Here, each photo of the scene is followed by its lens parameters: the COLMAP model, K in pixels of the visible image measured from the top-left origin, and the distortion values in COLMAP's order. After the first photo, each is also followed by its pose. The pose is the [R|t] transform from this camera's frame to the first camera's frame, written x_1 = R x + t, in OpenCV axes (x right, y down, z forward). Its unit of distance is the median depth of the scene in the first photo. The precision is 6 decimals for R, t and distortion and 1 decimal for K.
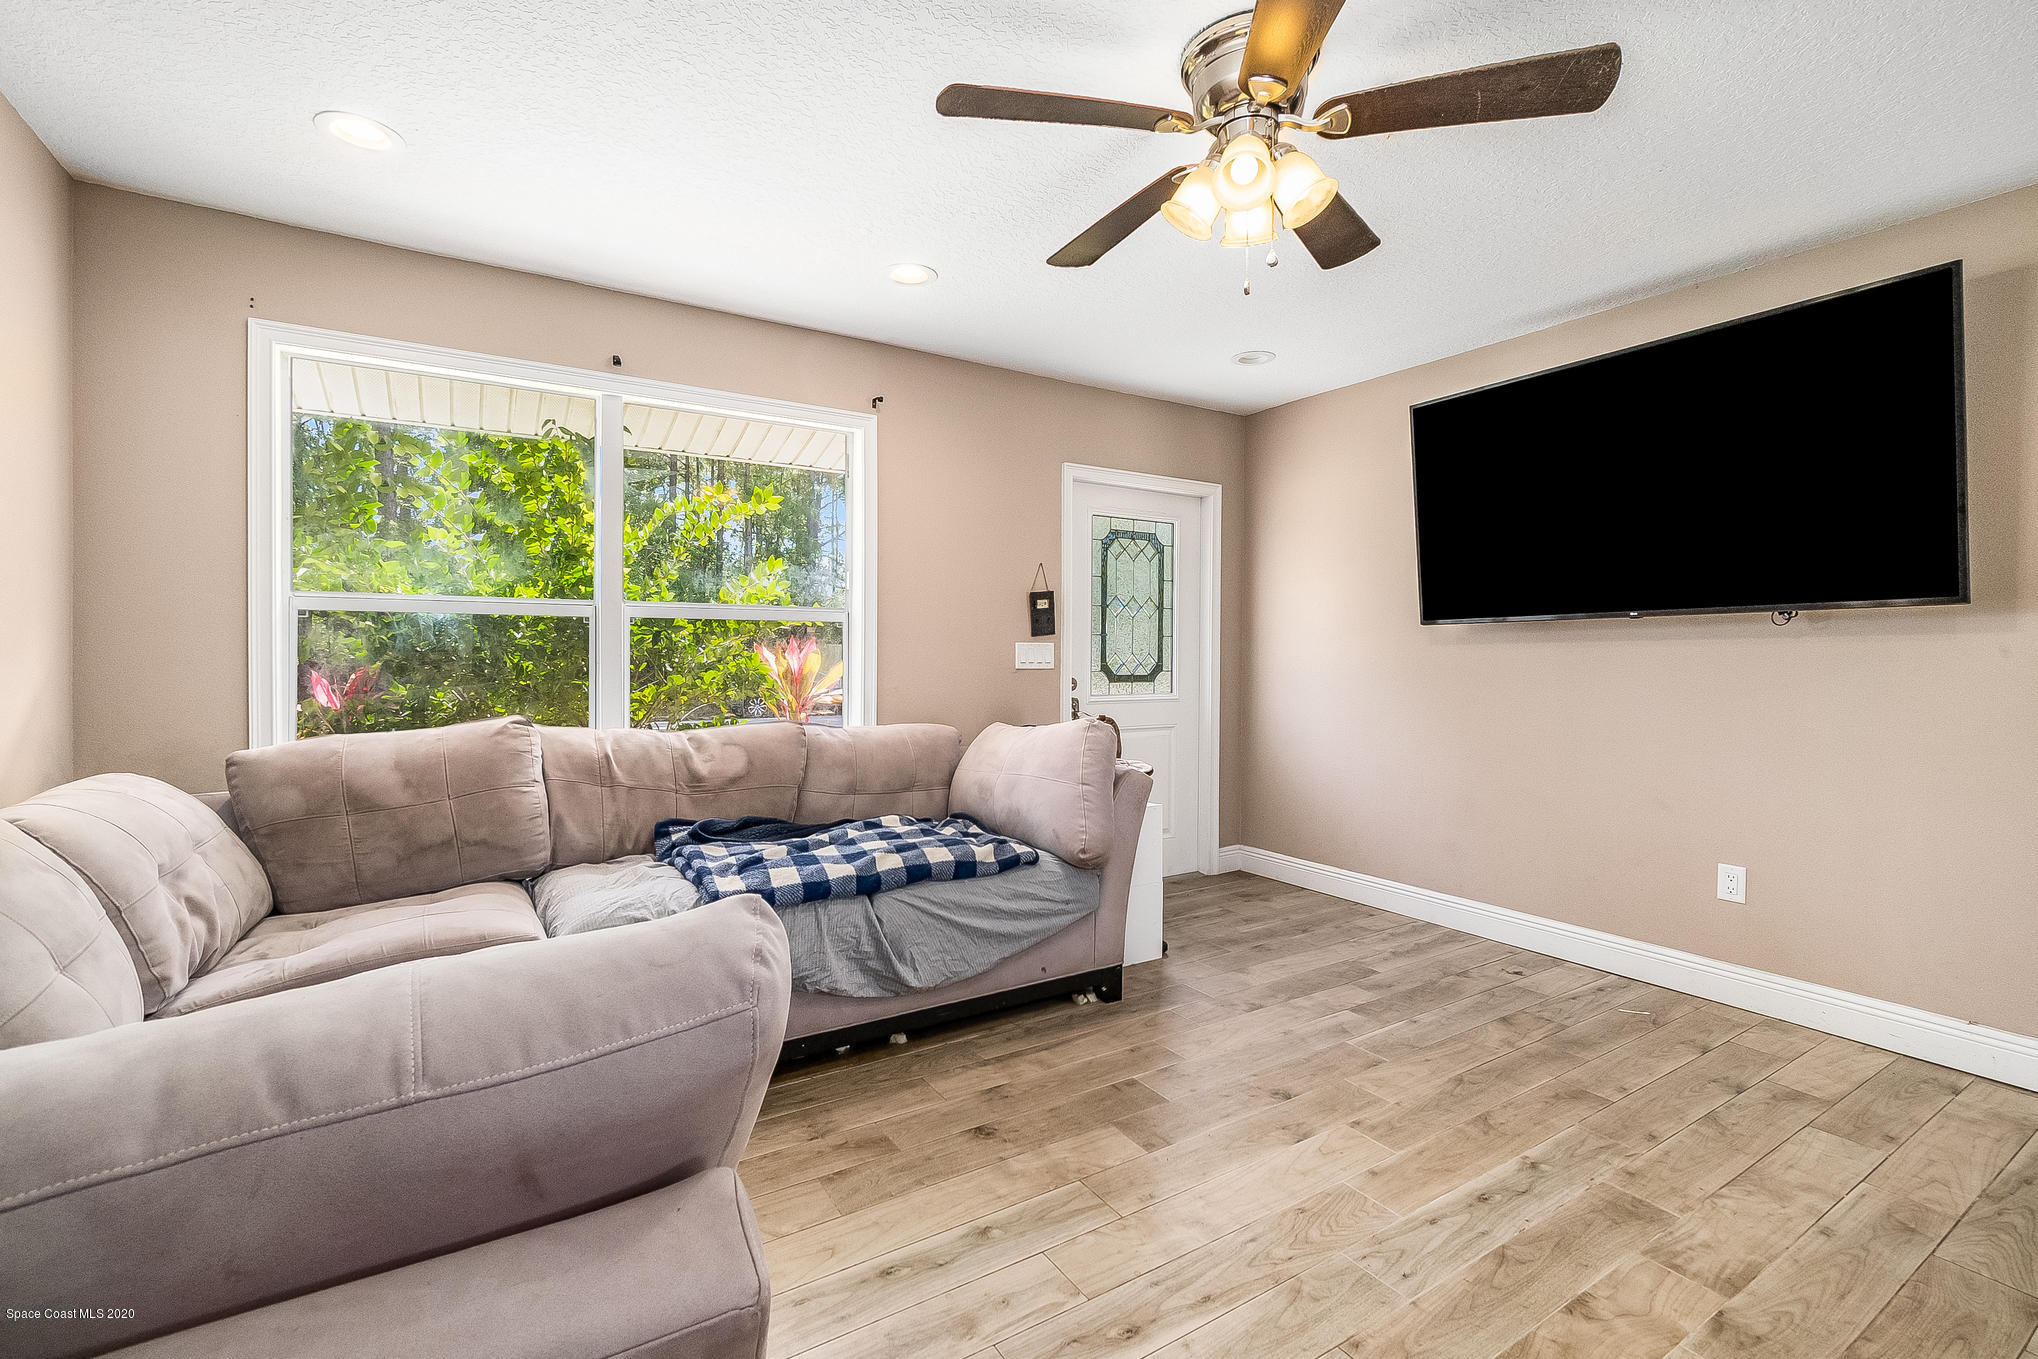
lens RADIAL K [[882.8, 0, 1010.7], [0, 882.8, 671.8], [0, 0, 1]] dist [-0.003125, 0.000935]
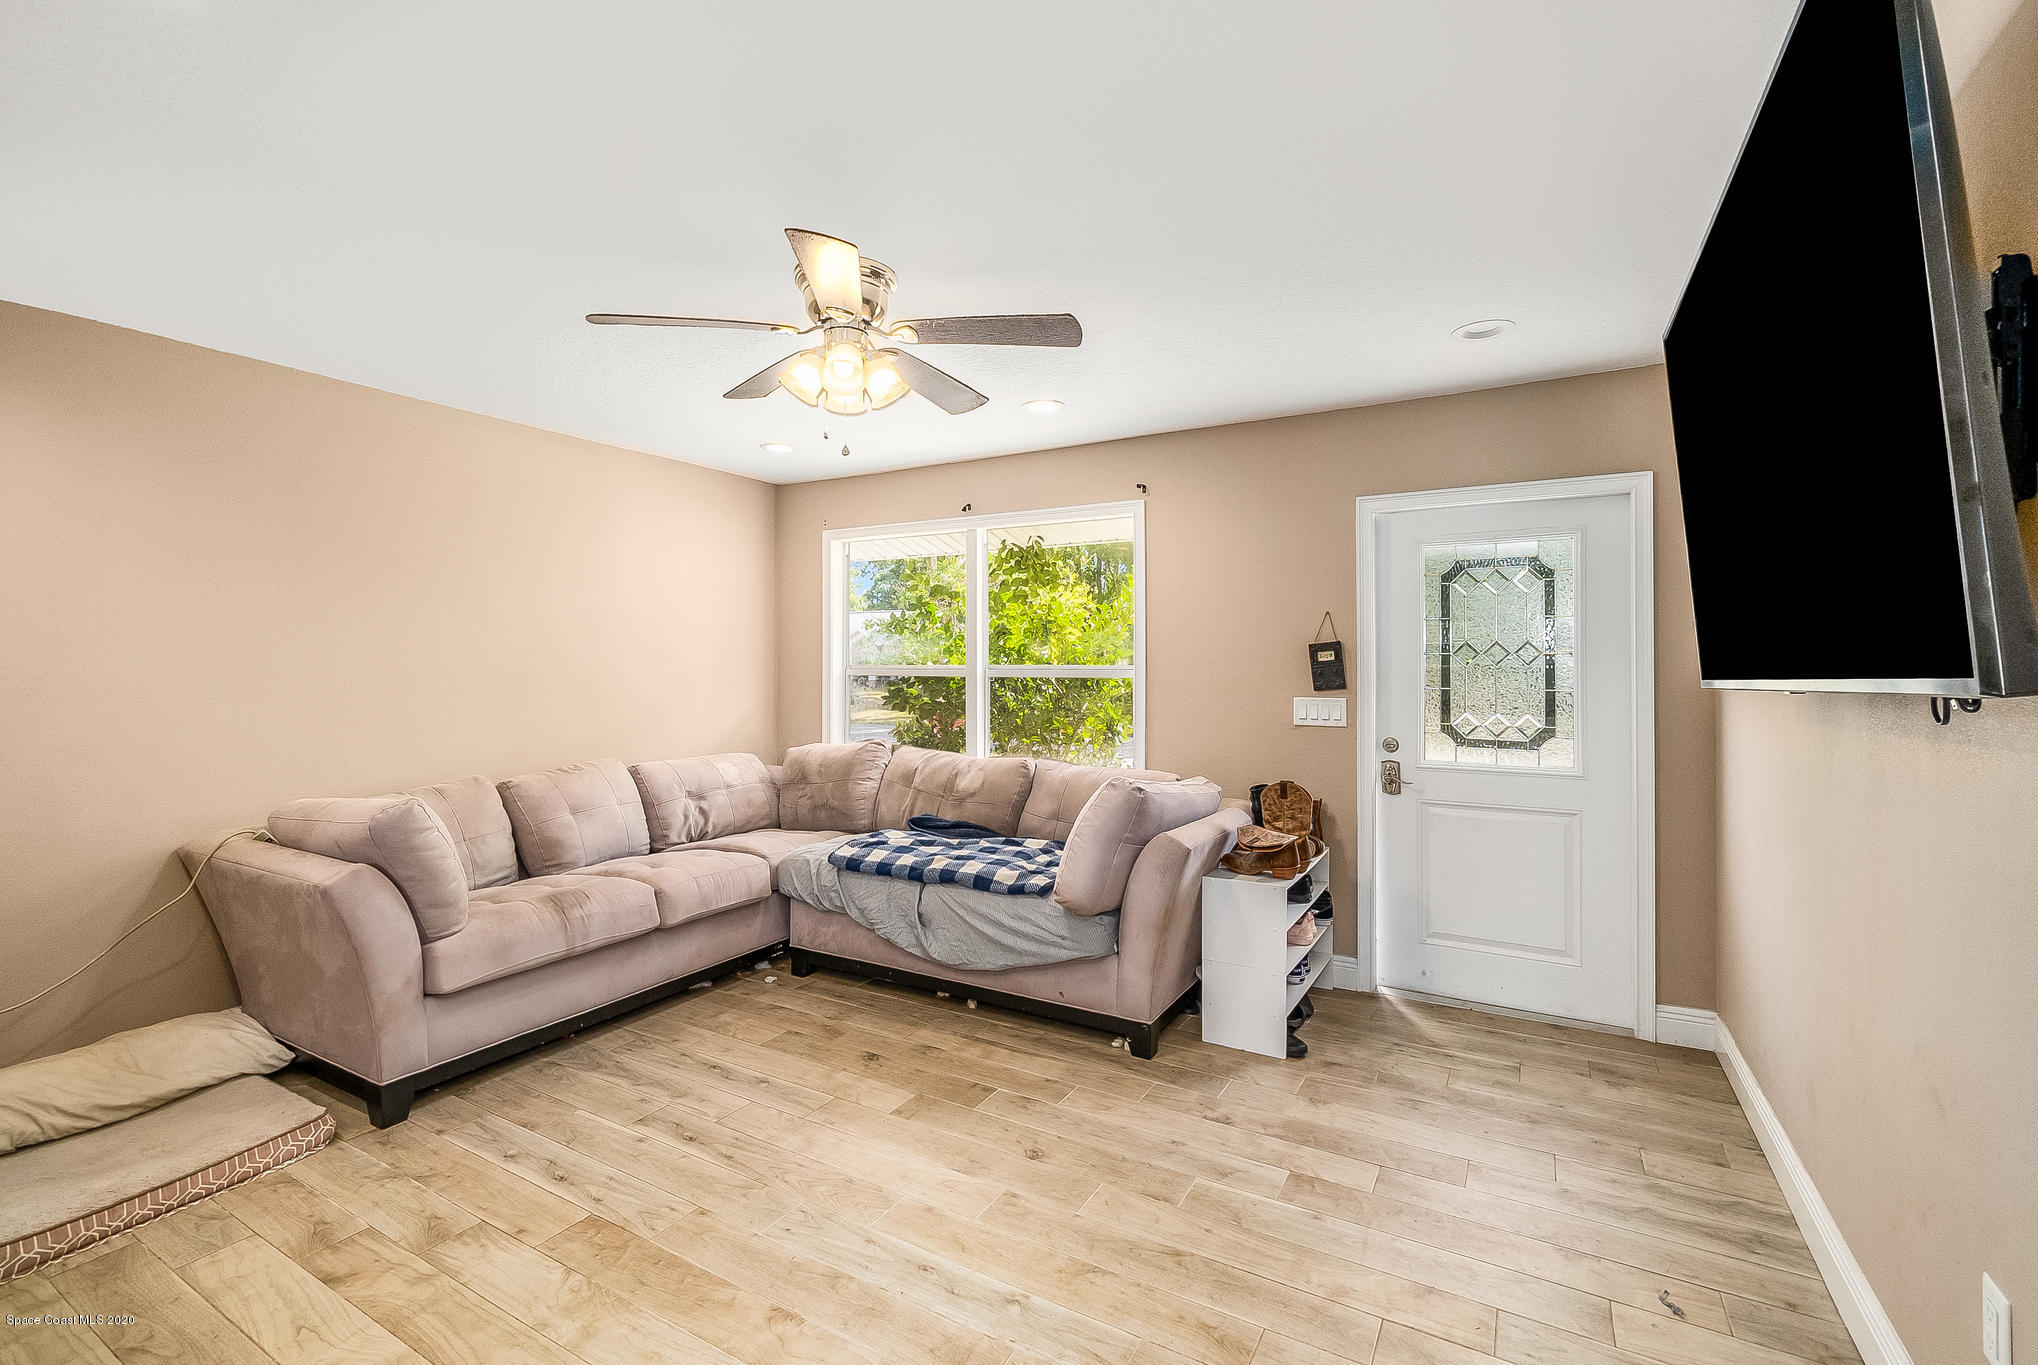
lens RADIAL K [[892.8, 0, 1006.6], [0, 892.8, 667.0], [0, 0, 1]] dist [-0.002331, -0.000350]
pose [[0.467890, -0.003577, -0.883779, 1.101377], [-0.019957, 0.999694, -0.014612, -0.070408], [0.883561, 0.024474, 0.467676, 0.419702]]
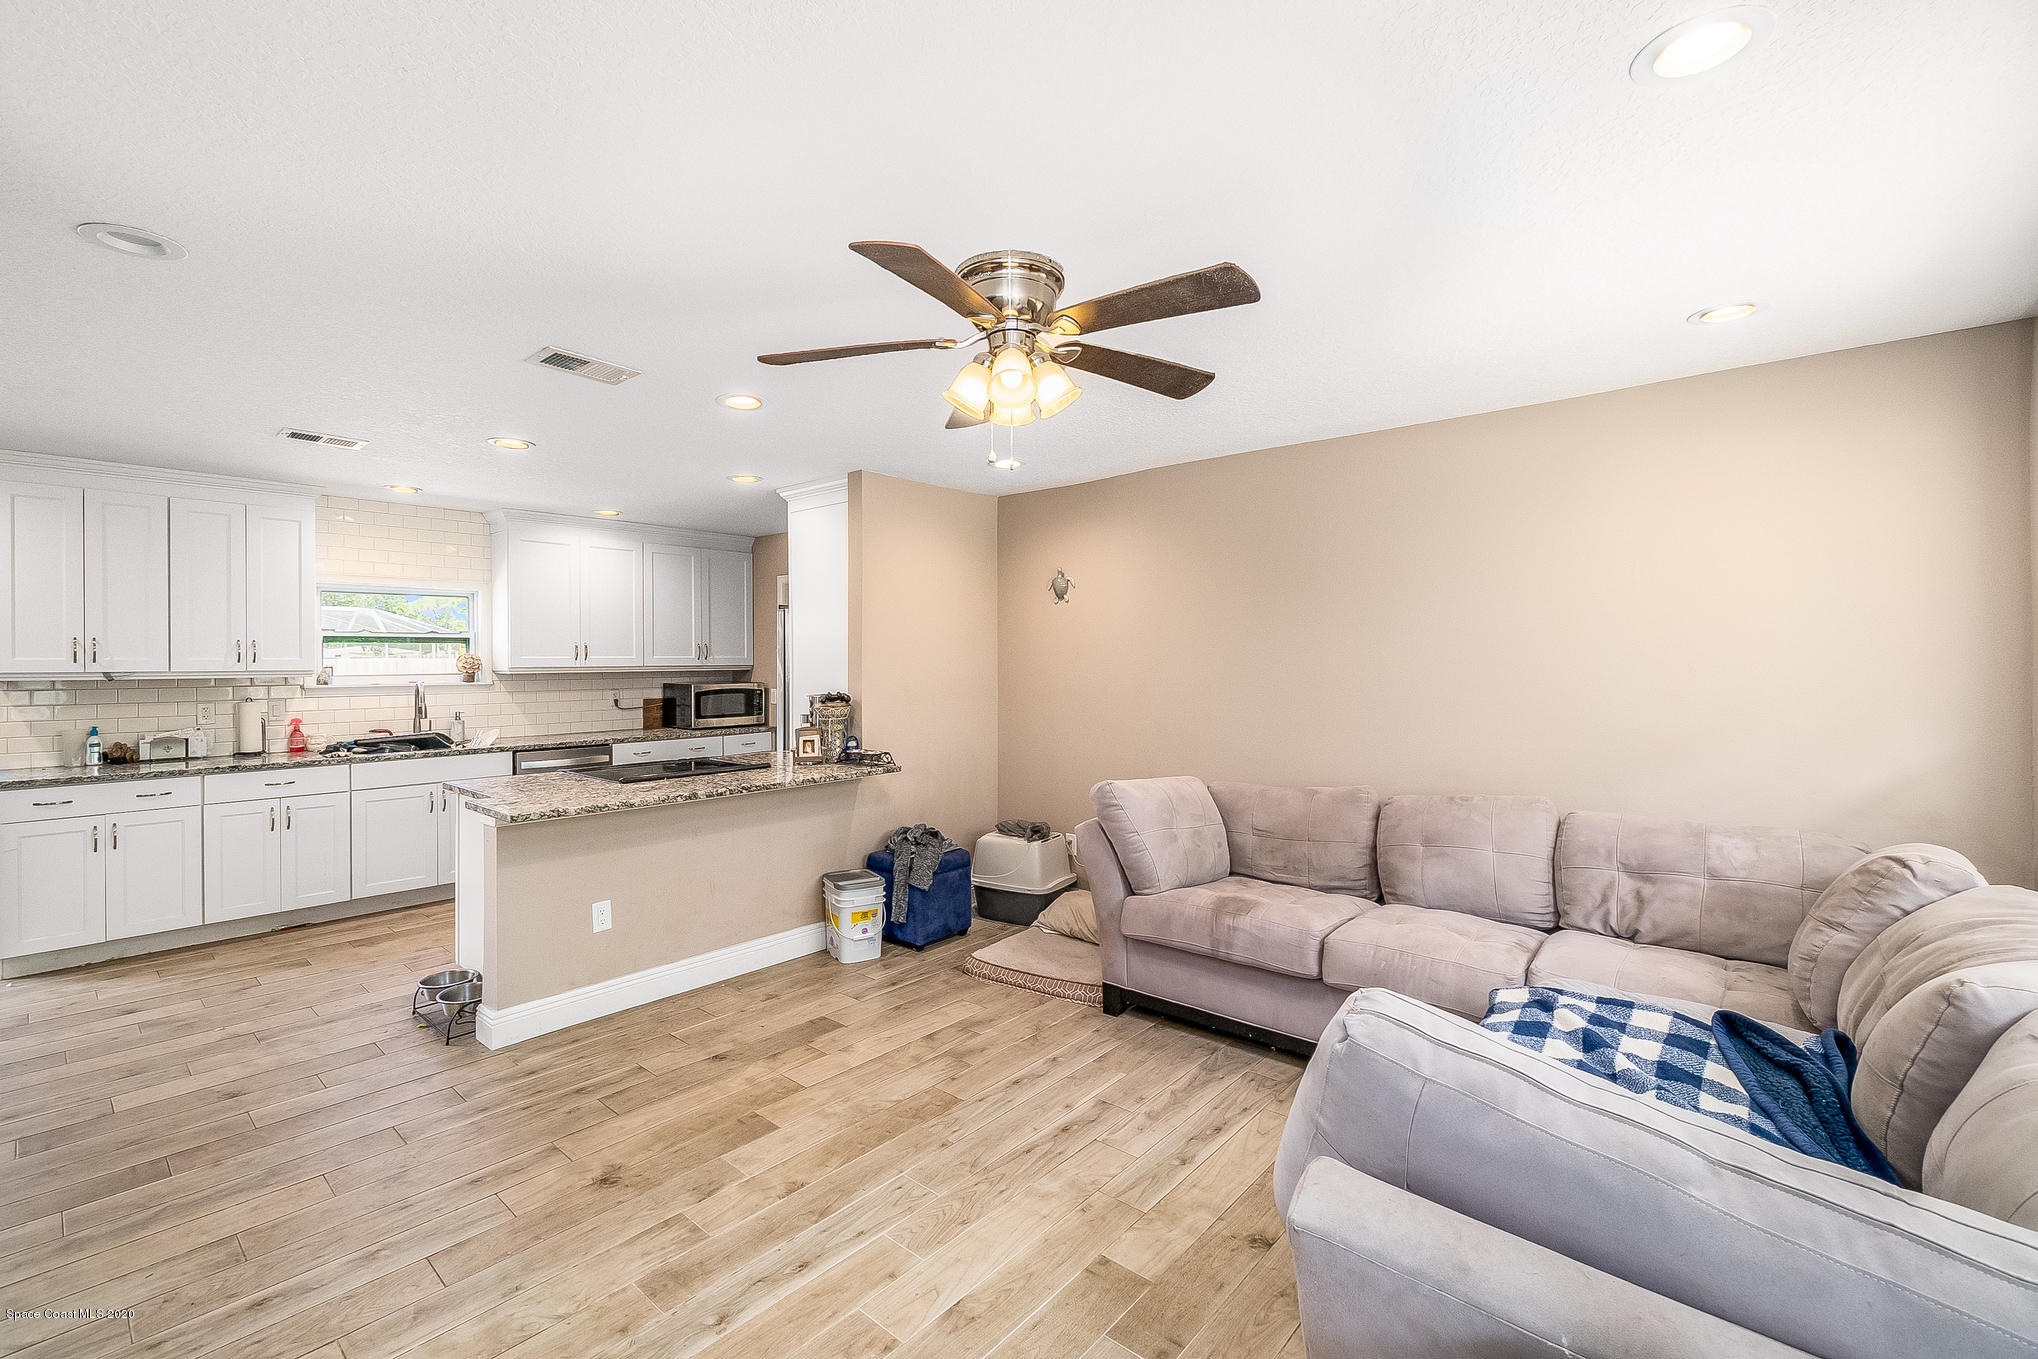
lens RADIAL K [[882.8, 0, 1010.1], [0, 882.8, 668.2], [0, 0, 1]] dist [-0.003125, 0.000935]
pose [[-0.955933, 0.003422, -0.293566, 0.443792], [-0.005027, 0.999595, 0.028022, -0.132857], [0.293542, 0.028263, -0.955528, 1.536269]]
